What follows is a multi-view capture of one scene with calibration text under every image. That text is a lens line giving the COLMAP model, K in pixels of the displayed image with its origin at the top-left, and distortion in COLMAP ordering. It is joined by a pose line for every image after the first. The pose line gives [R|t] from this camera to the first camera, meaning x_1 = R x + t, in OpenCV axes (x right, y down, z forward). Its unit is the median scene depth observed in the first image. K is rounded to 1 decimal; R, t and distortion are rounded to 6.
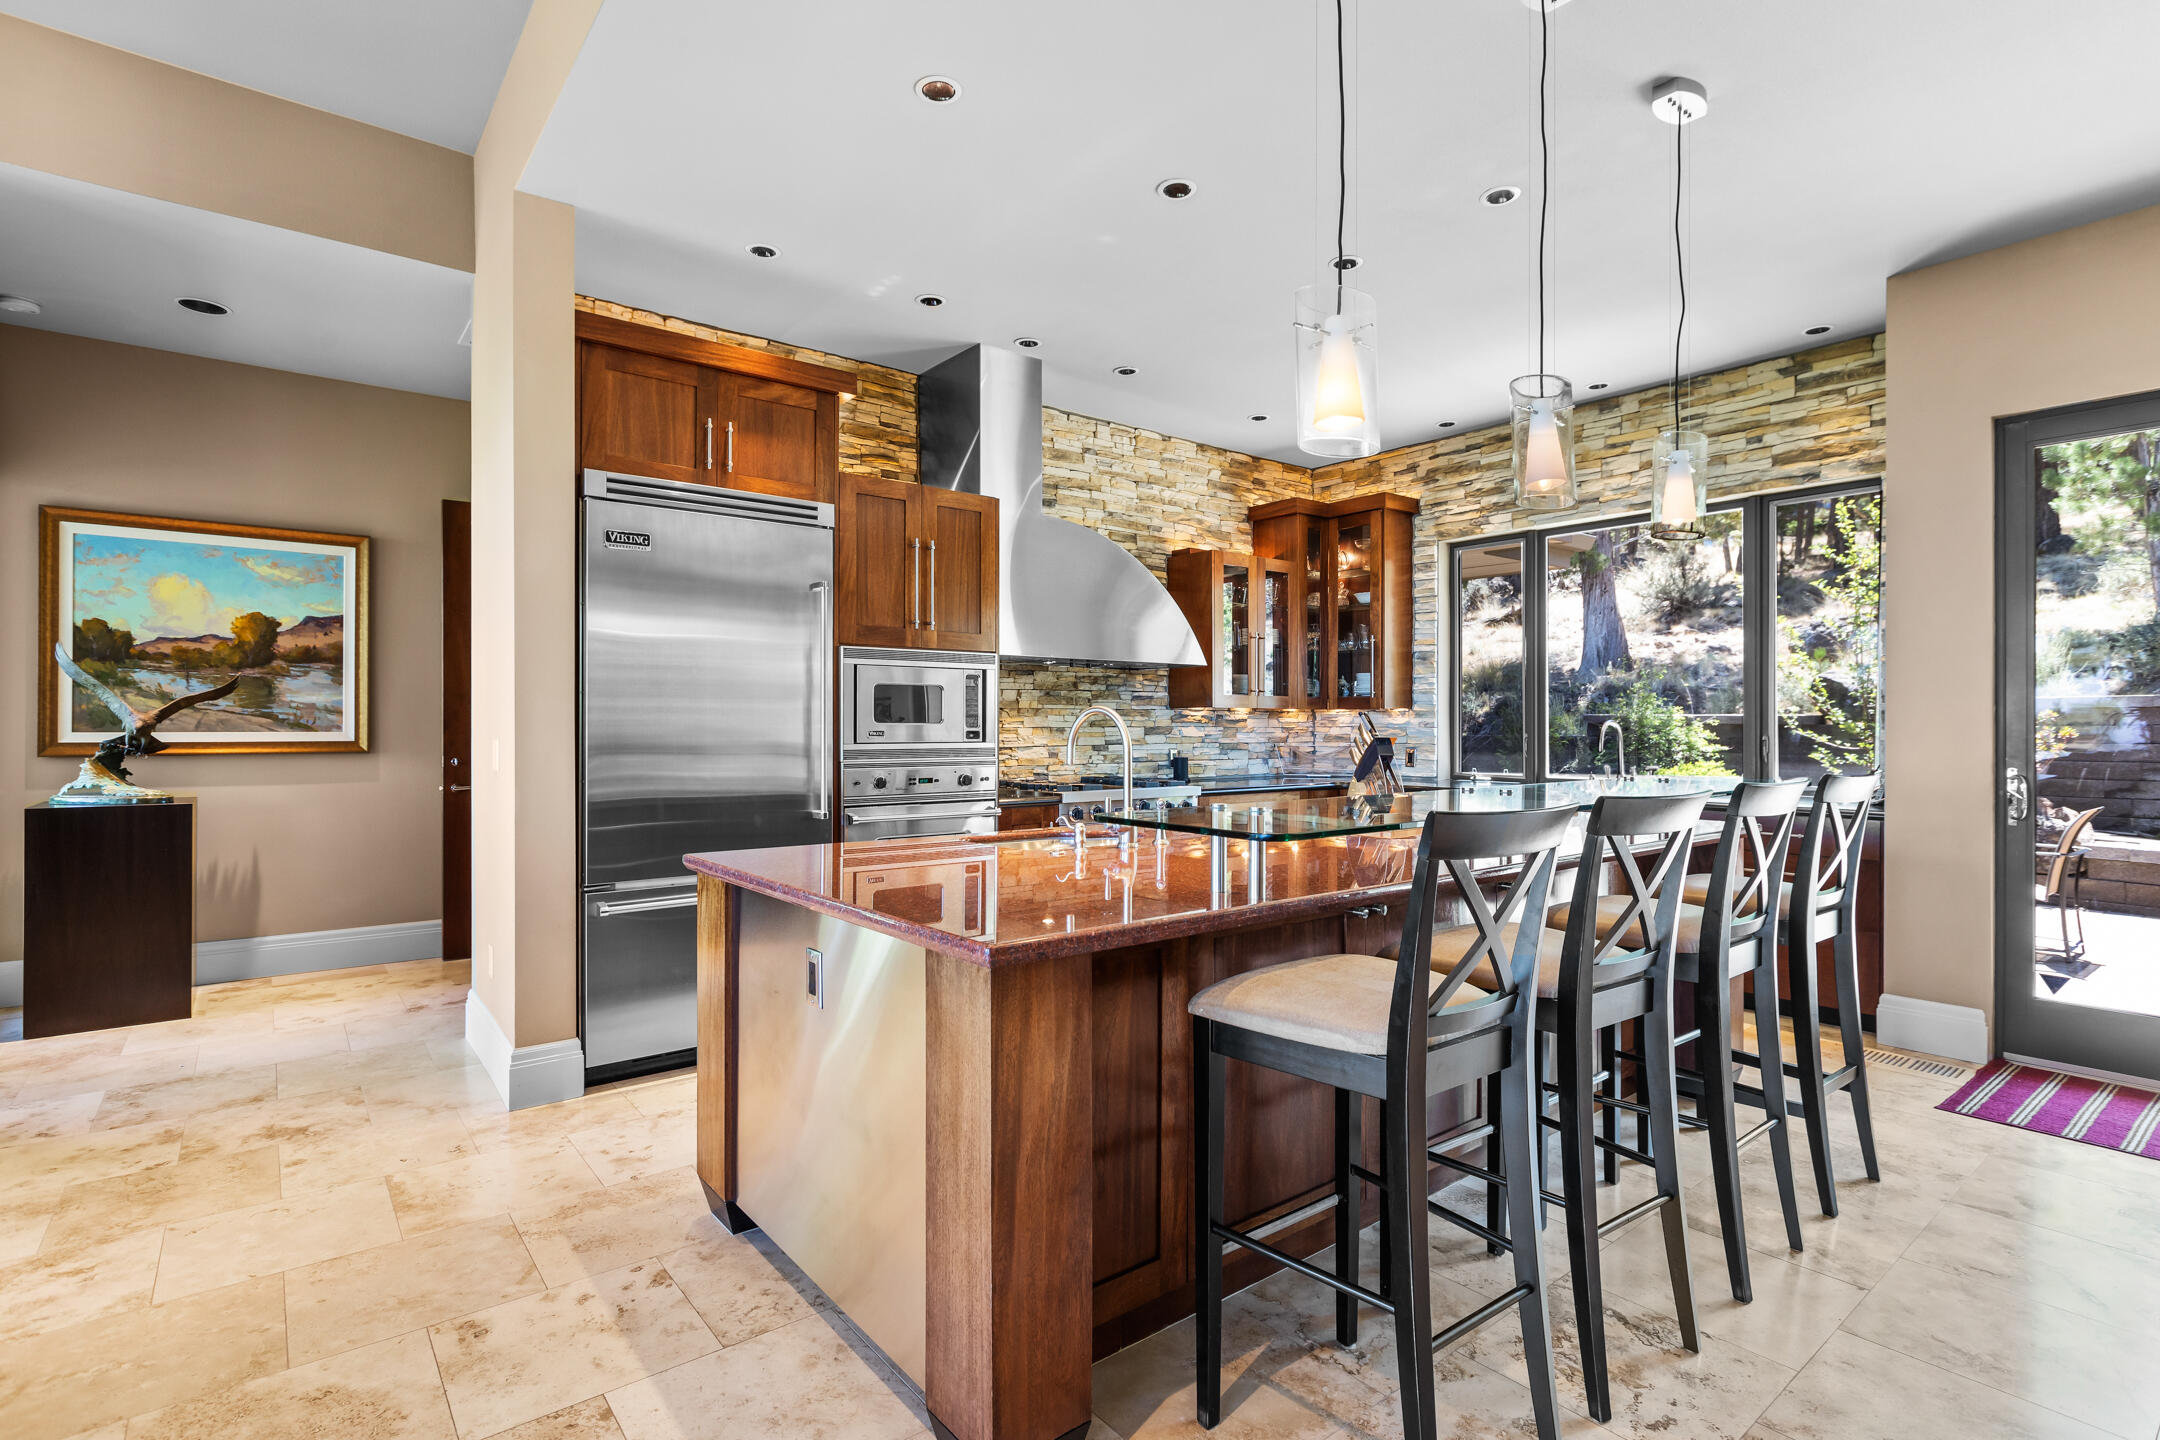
lens RADIAL K [[1034.5, 0, 1080.0], [0, 1034.5, 720.0], [0, 0, 1]] dist [-0.015544, -0.000629]
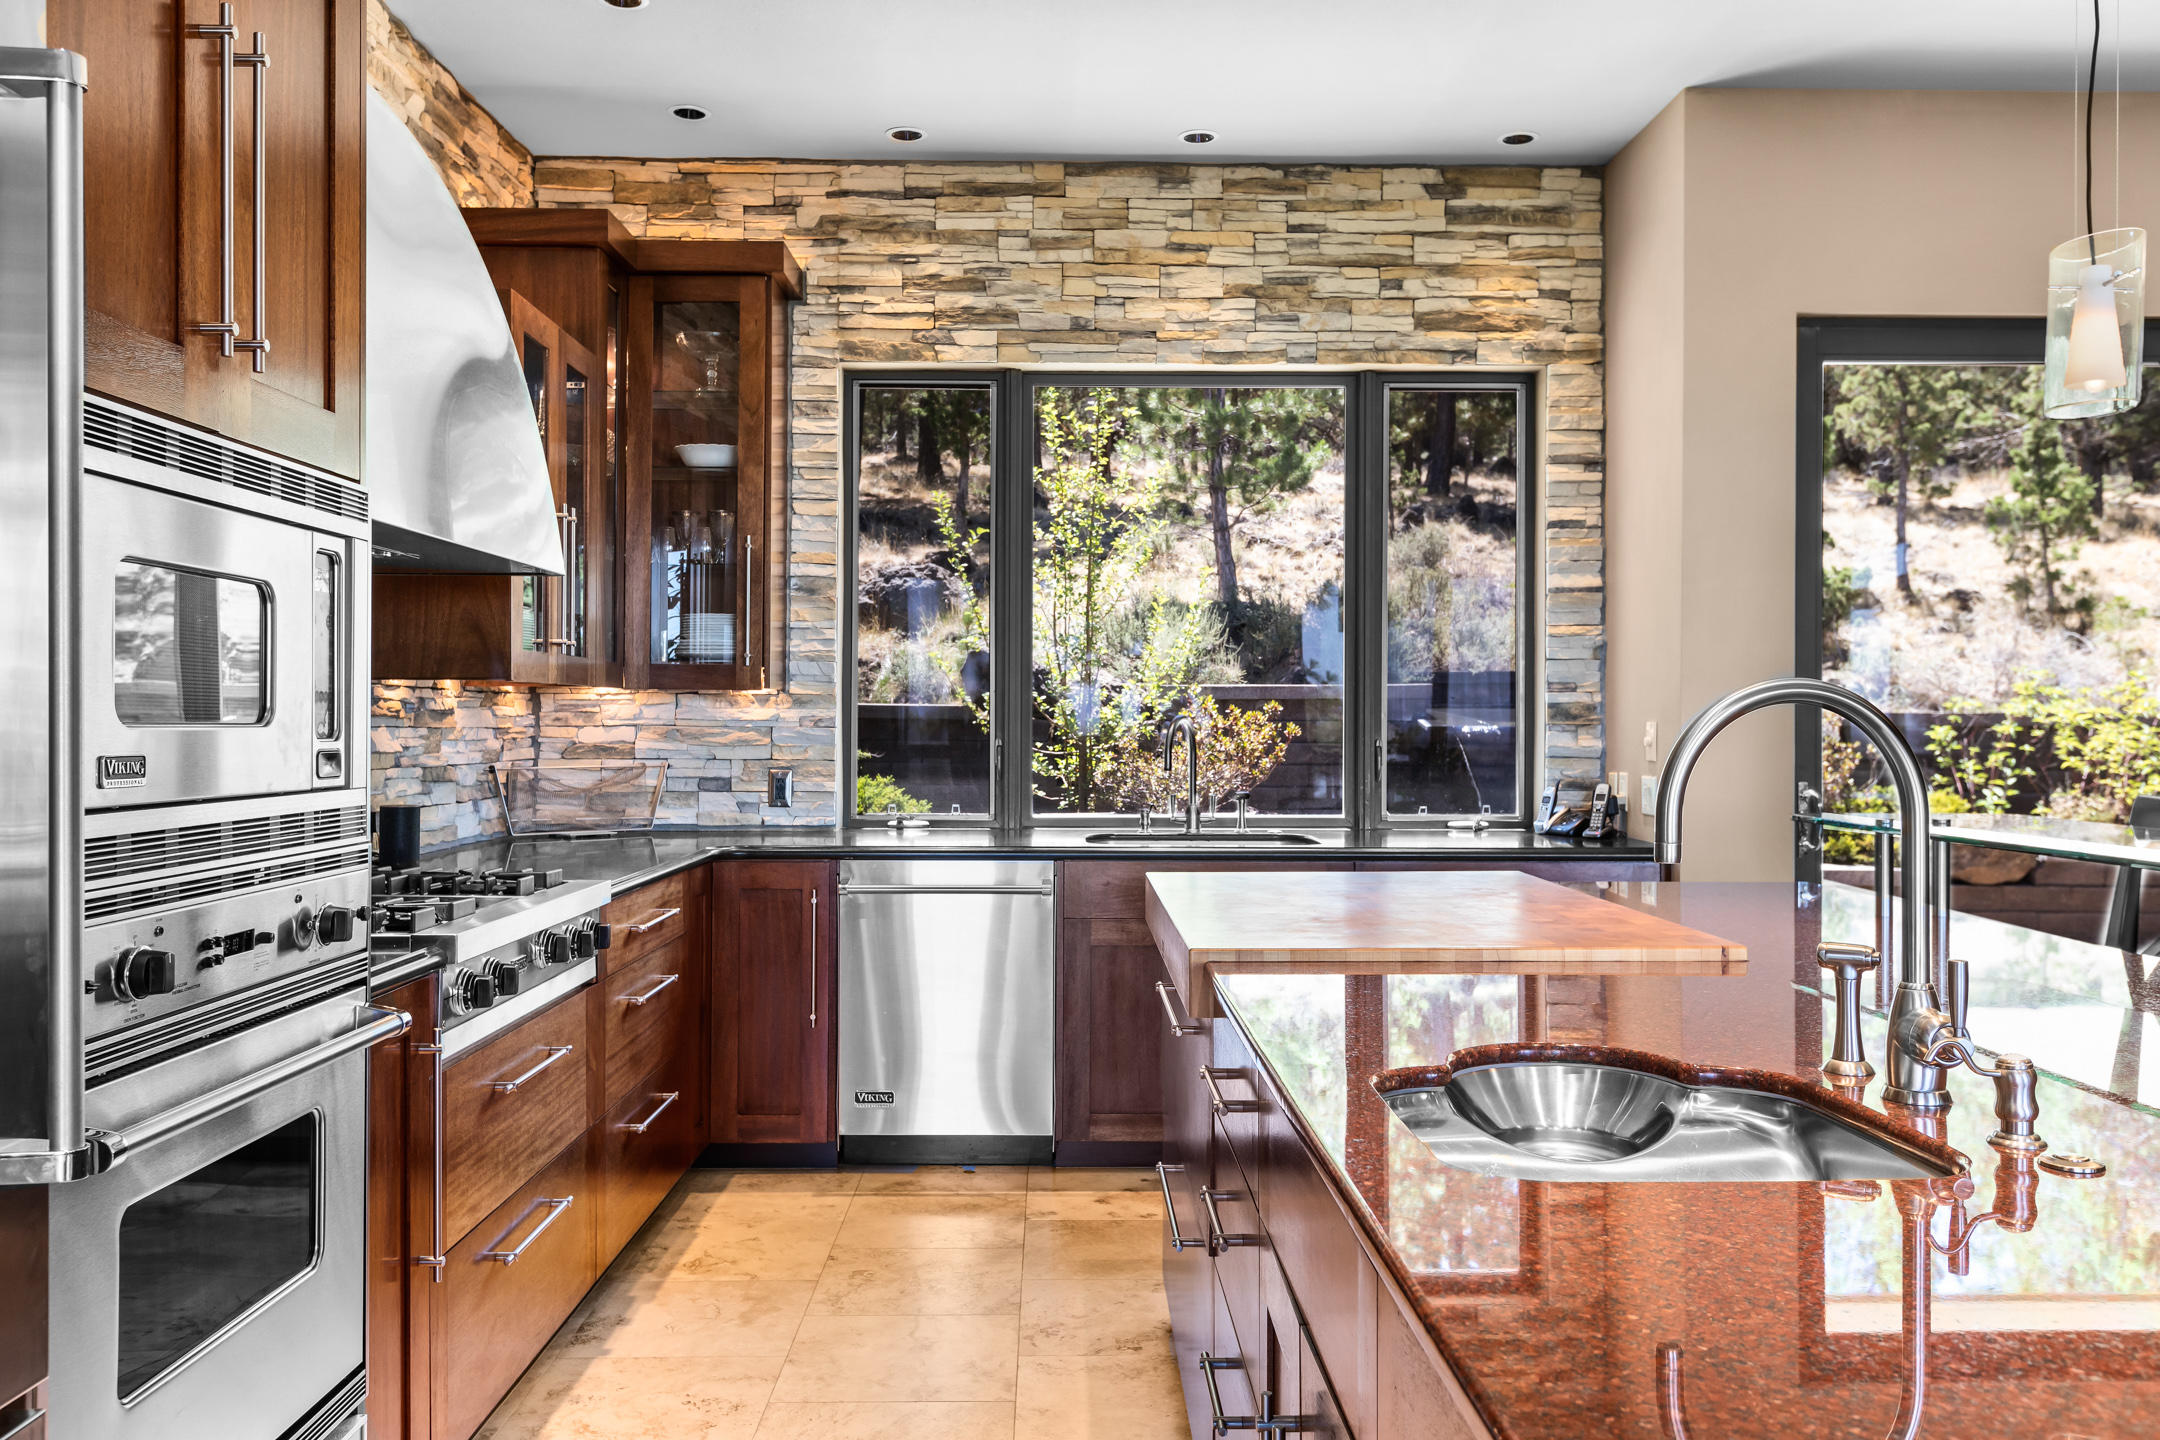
lens RADIAL K [[1704.7, 0, 1080.0], [0, 1704.7, 720.0], [0, 0, 1]] dist [-0.003037, 0.000103]
pose [[0.604980, 0.000432, 0.796240, -0.284677], [-0.005967, 0.999974, 0.003991, -0.000643], [-0.796218, -0.007166, 0.604967, 0.449682]]
